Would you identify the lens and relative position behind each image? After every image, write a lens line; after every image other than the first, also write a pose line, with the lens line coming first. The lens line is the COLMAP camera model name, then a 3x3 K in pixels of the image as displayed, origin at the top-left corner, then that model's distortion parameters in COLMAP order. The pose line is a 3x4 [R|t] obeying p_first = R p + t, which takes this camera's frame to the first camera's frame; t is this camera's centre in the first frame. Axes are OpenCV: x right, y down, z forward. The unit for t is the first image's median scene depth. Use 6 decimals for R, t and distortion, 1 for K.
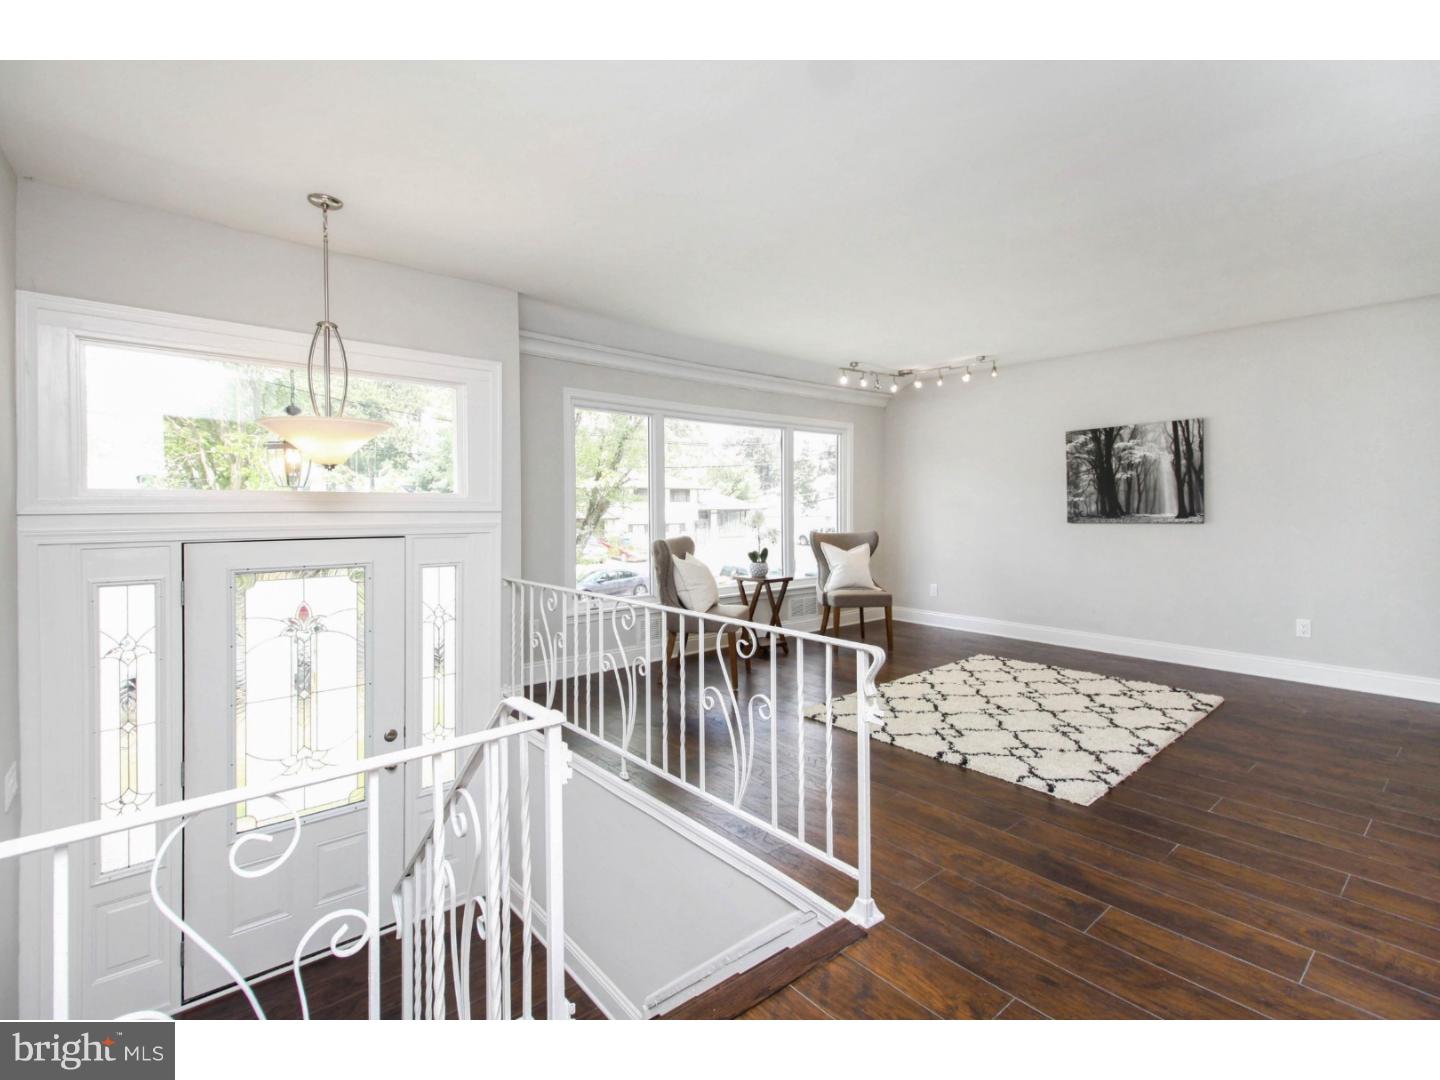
lens RADIAL K [[673.2, 0, 718.6], [0, 673.2, 515.8], [0, 0, 1]] dist [0.000562, -0.000030]
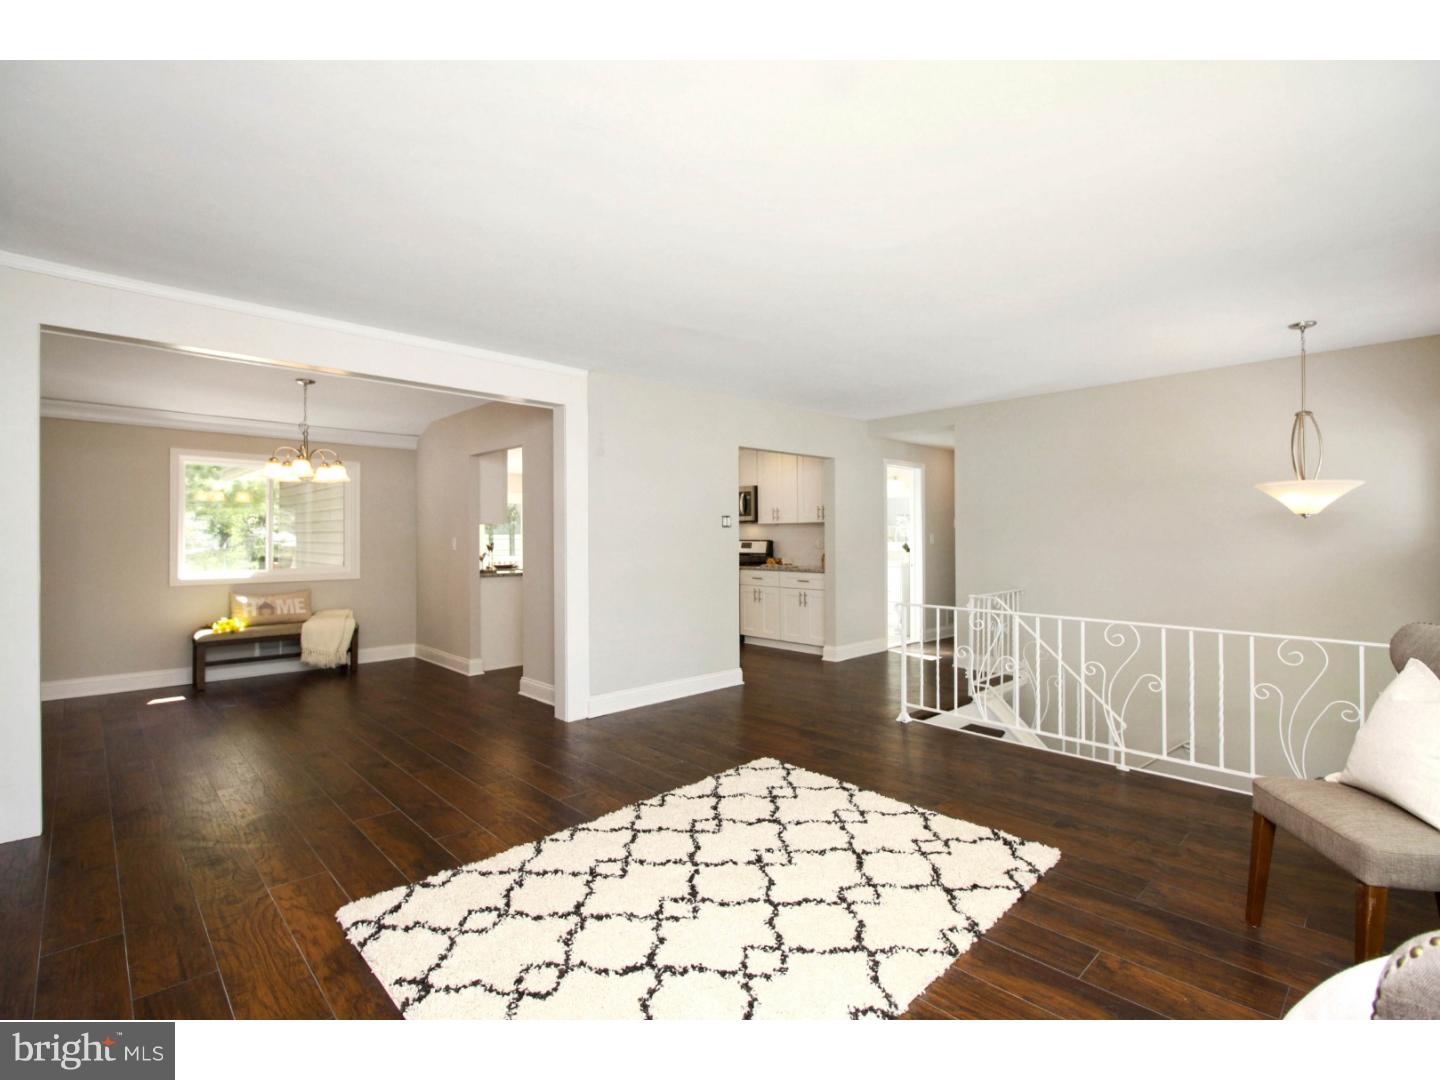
lens RADIAL K [[663.4, 0, 716.5], [0, 663.4, 533.5], [0, 0, 1]] dist [0.005976, -0.000596]
pose [[-0.998177, 0.002883, -0.060282, 0.683522], [0.002770, 0.999994, 0.001969, -0.042474], [0.060287, 0.001798, -0.998179, 2.227777]]
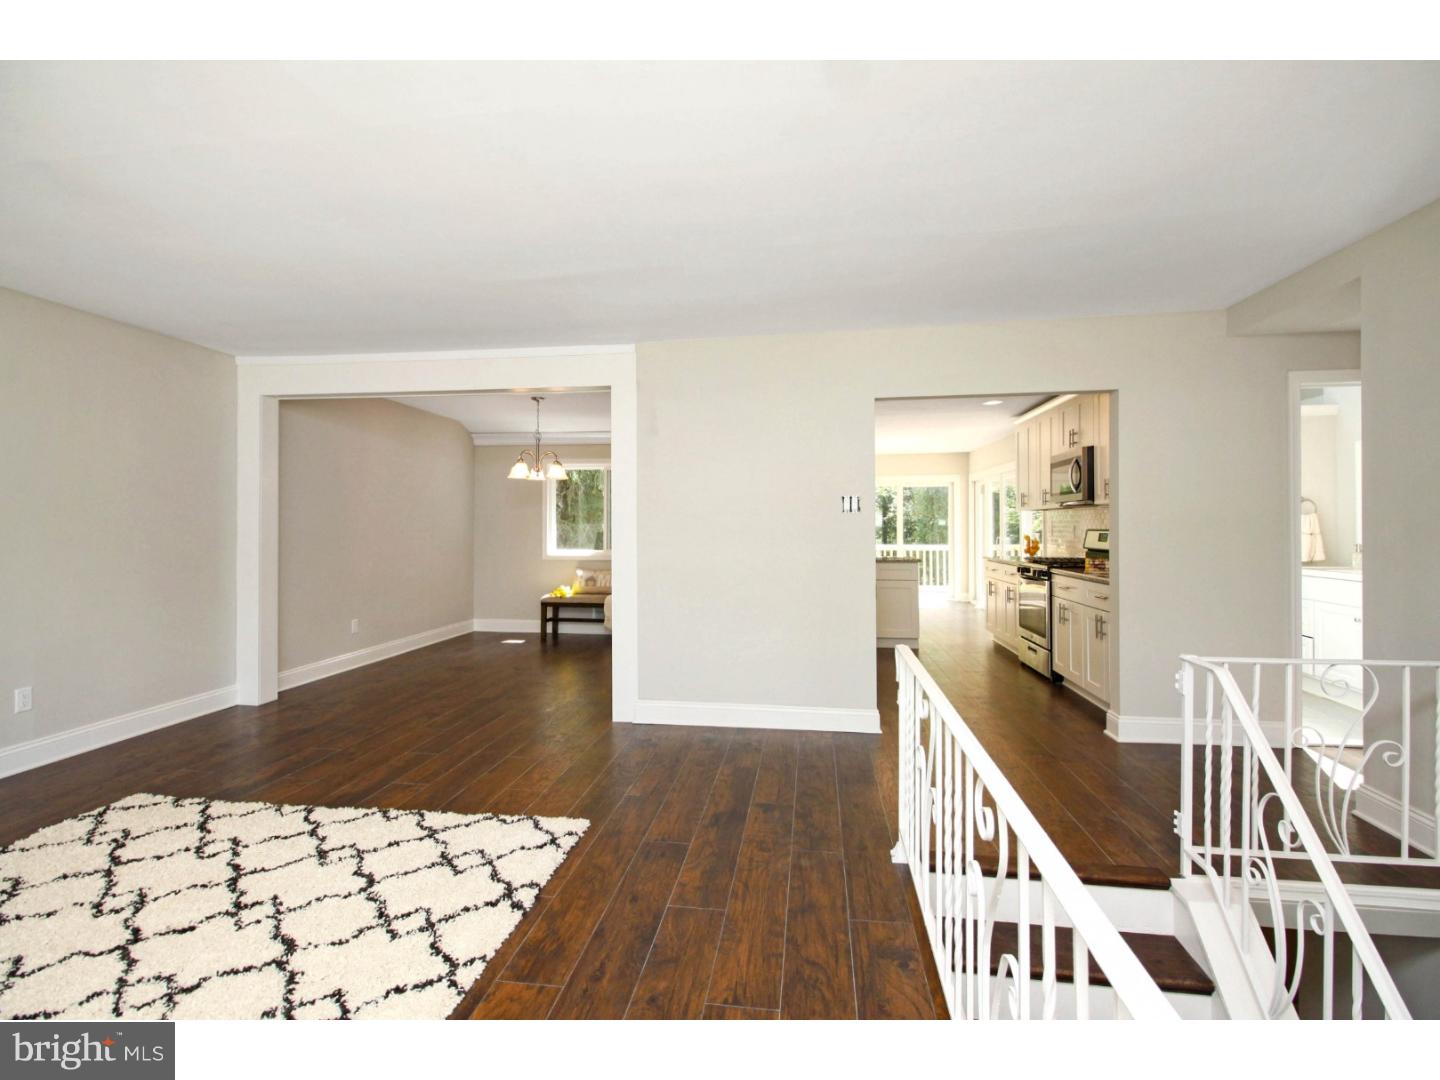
lens RADIAL K [[679.5, 0, 717.9], [0, 679.5, 520.3], [0, 0, 1]] dist [-0.000572, -0.001249]
pose [[-0.666373, 0.005254, 0.745600, -0.362009], [0.007634, 0.999971, -0.000223, -0.040619], [-0.745579, 0.005544, -0.666394, 1.459809]]
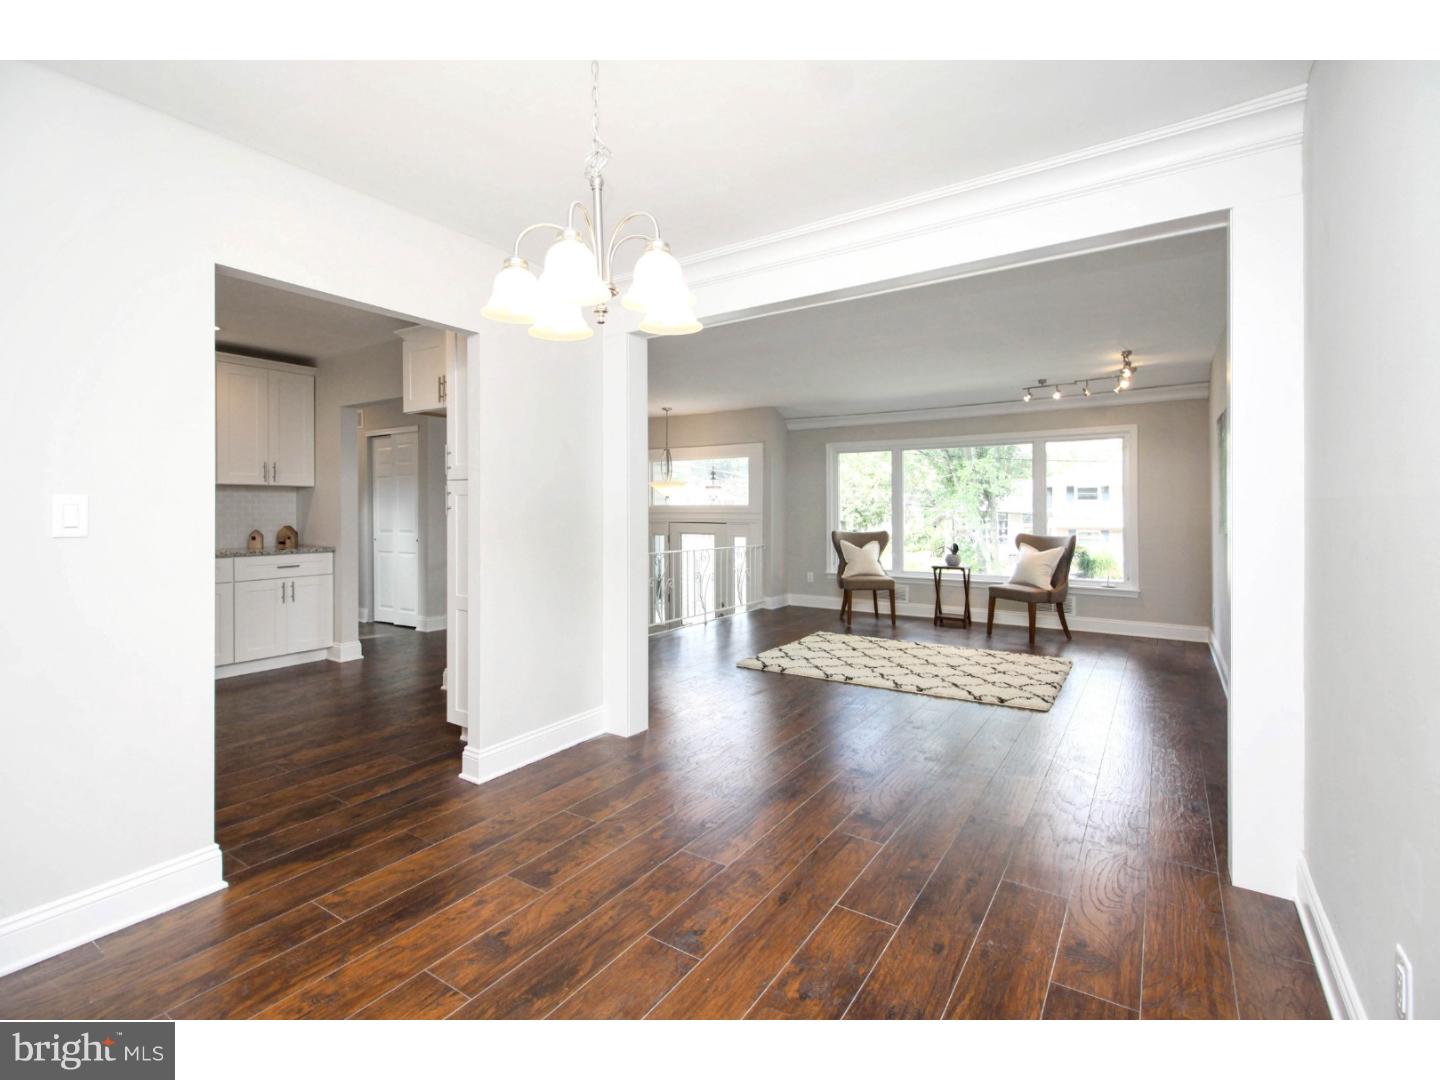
lens RADIAL K [[649.9, 0, 715.1], [0, 649.9, 510.6], [0, 0, 1]] dist [0.026476, -0.000237]
pose [[0.269062, 0.003265, -0.963117, 2.201967], [-0.012005, 0.999928, 0.000036, -0.017319], [0.963048, 0.011552, 0.269082, 0.411947]]
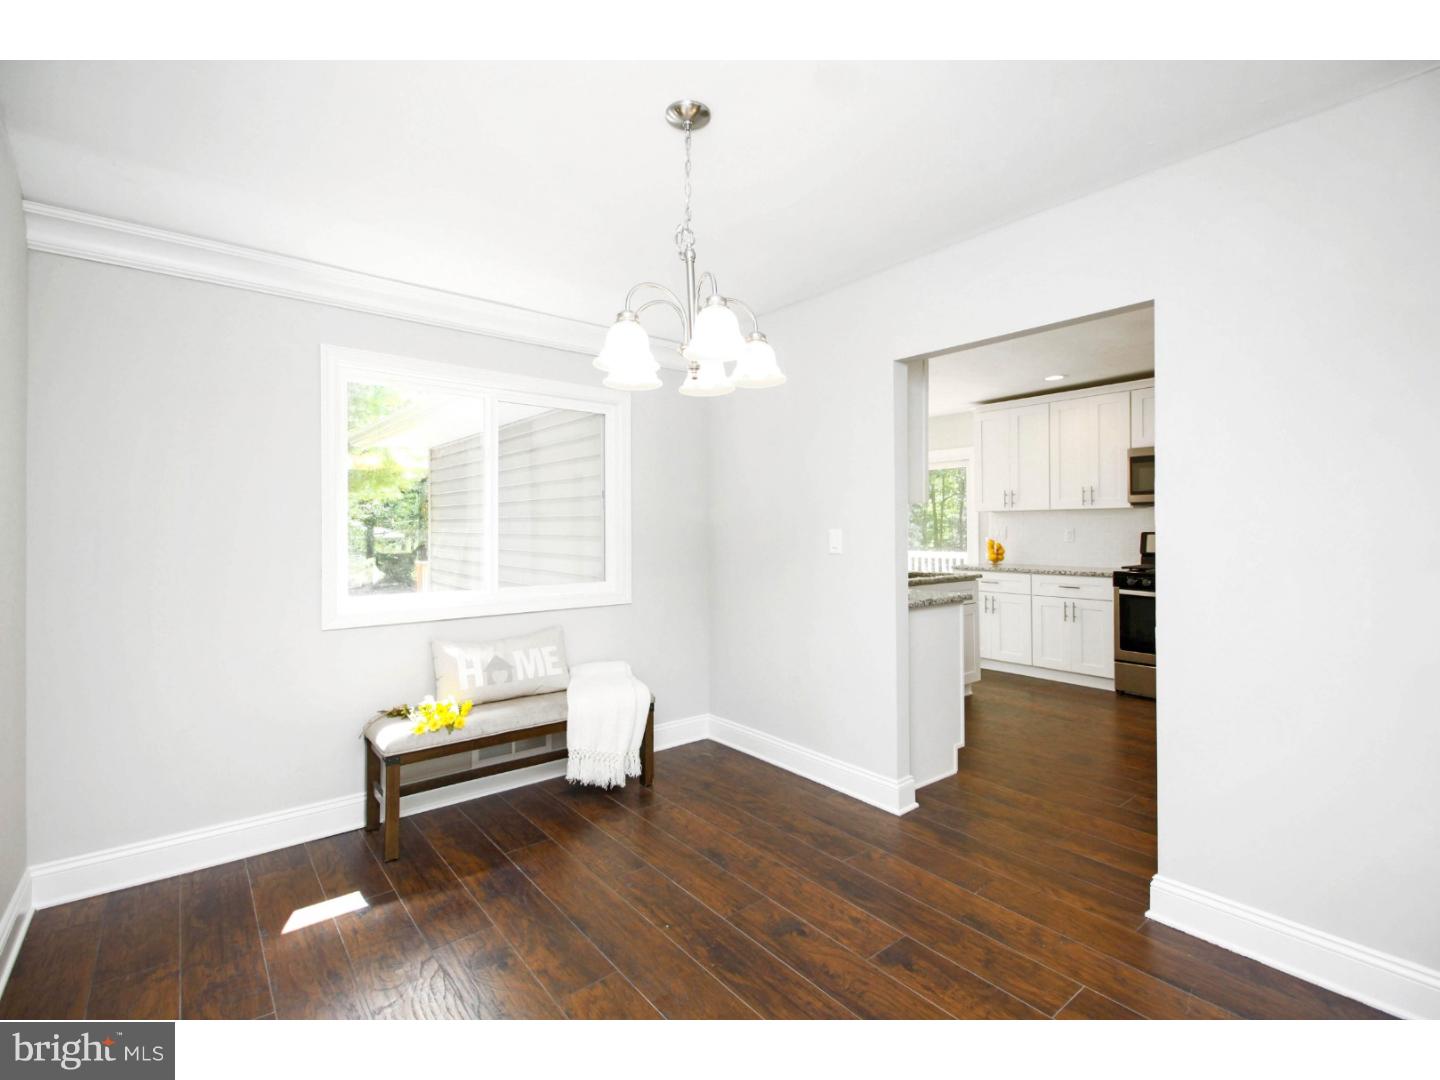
lens RADIAL K [[663.4, 0, 716.5], [0, 663.4, 533.5], [0, 0, 1]] dist [0.005976, -0.000596]
pose [[-0.999389, 0.005830, 0.034449, 1.592028], [0.006223, 0.999917, 0.011321, -0.032447], [-0.034381, 0.011528, -0.999342, 1.091137]]
